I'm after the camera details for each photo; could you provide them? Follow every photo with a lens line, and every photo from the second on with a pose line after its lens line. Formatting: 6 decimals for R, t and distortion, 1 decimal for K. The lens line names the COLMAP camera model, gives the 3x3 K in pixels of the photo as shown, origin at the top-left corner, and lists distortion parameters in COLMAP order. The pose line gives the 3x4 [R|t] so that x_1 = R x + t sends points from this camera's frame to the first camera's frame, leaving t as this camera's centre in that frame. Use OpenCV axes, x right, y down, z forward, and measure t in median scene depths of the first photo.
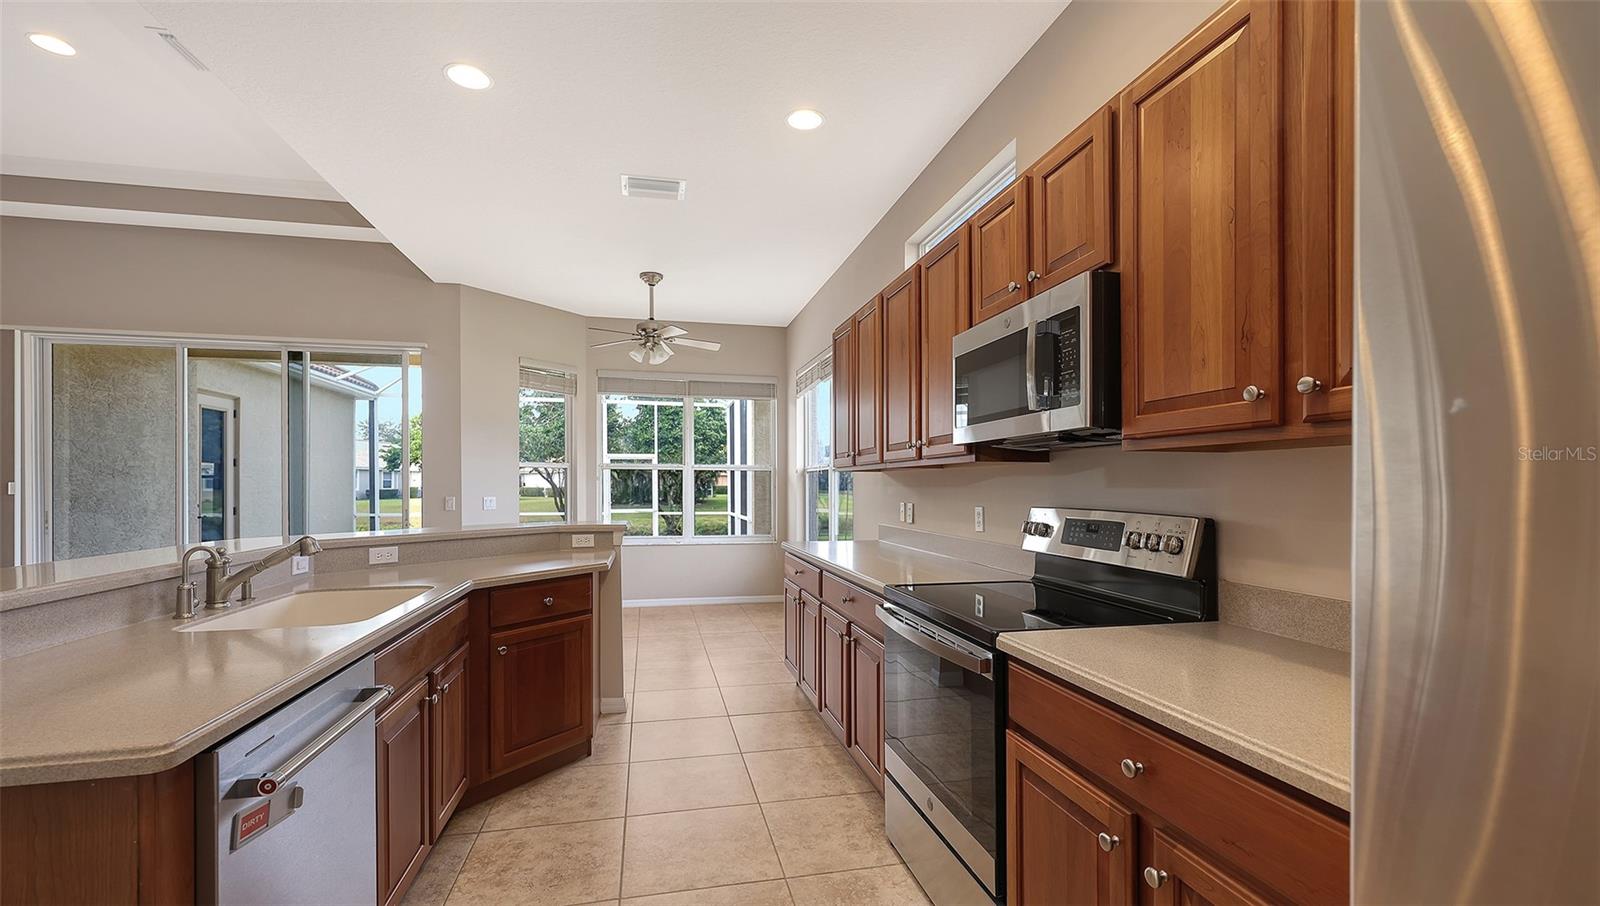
lens RADIAL K [[674.5, 0, 807.5], [0, 674.5, 518.8], [0, 0, 1]] dist [-0.001262, -0.000039]
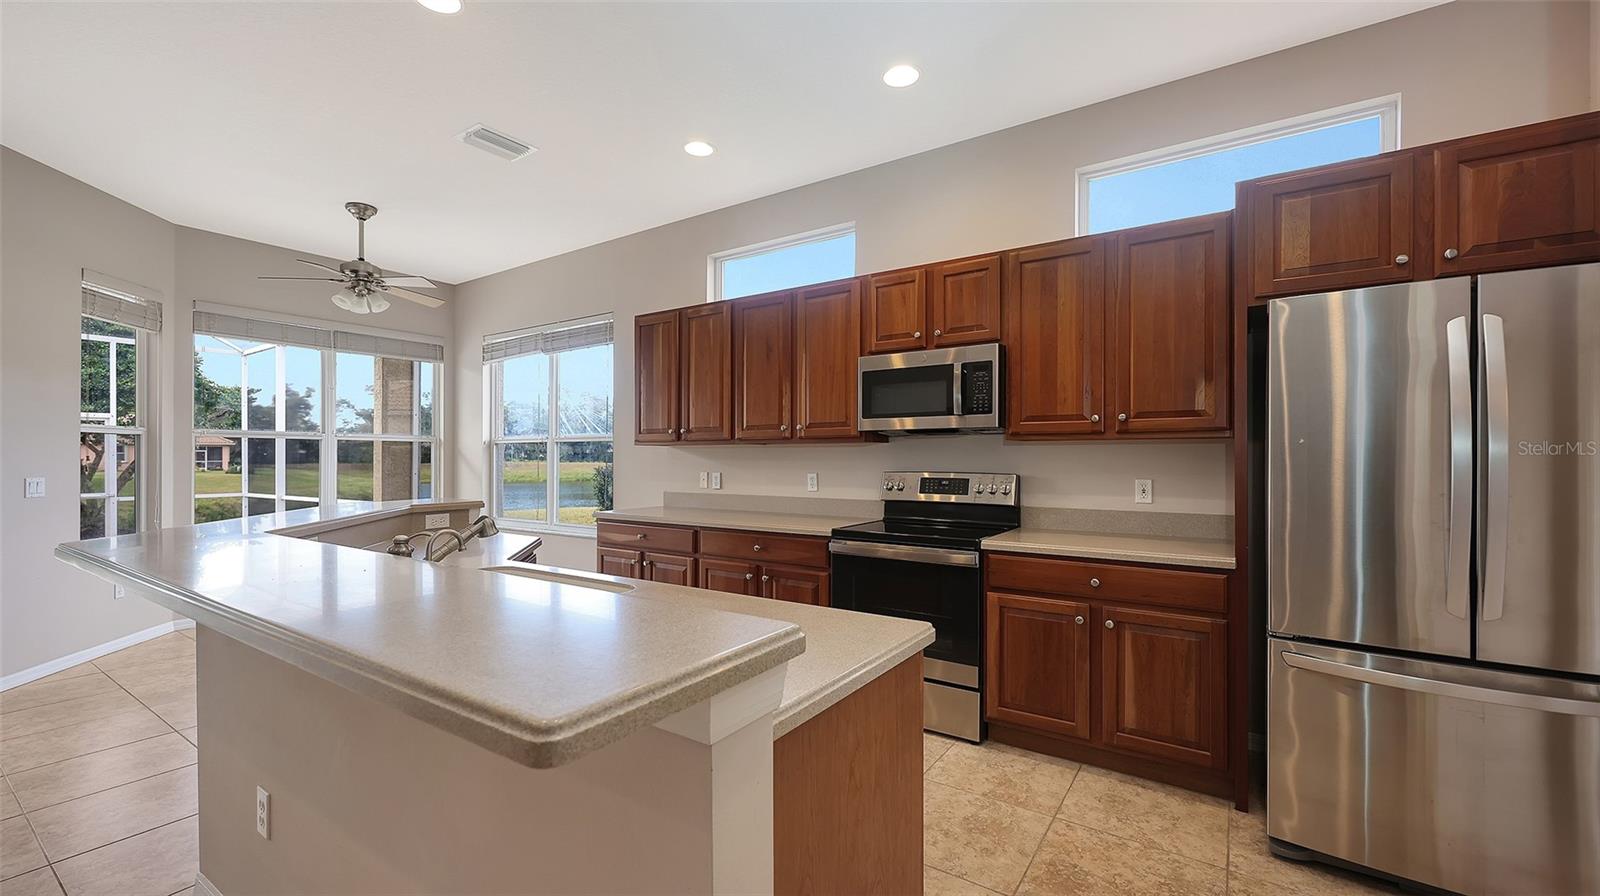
lens RADIAL K [[638.9, 0, 842.1], [0, 638.9, 511.5], [0, 0, 1]] dist [-0.002514, -0.000940]
pose [[0.714416, -0.062868, 0.696892, -0.575236], [0.036633, 0.997950, 0.052472, -0.005605], [-0.698762, -0.011957, 0.715254, 0.017566]]
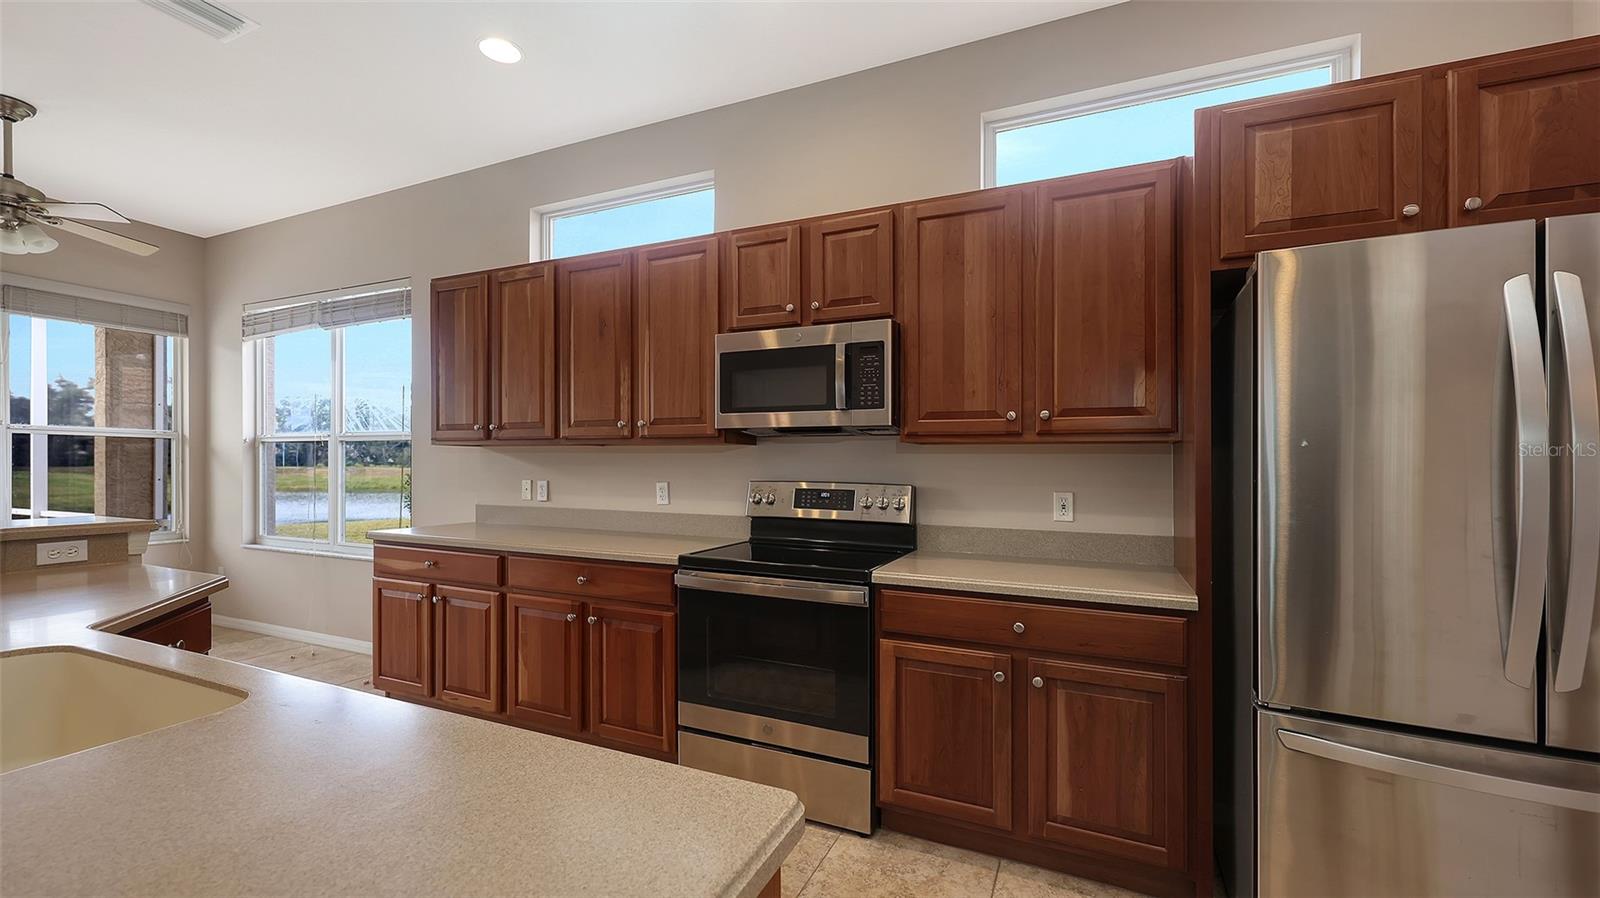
lens RADIAL K [[638.9, 0, 823.7], [0, 638.9, 504.8], [0, 0, 1]] dist [-0.002514, -0.000940]
pose [[0.597409, -0.046323, 0.800598, -0.400454], [0.031383, 0.998916, 0.034379, -0.007852], [-0.801323, 0.004587, 0.598215, 0.145167]]
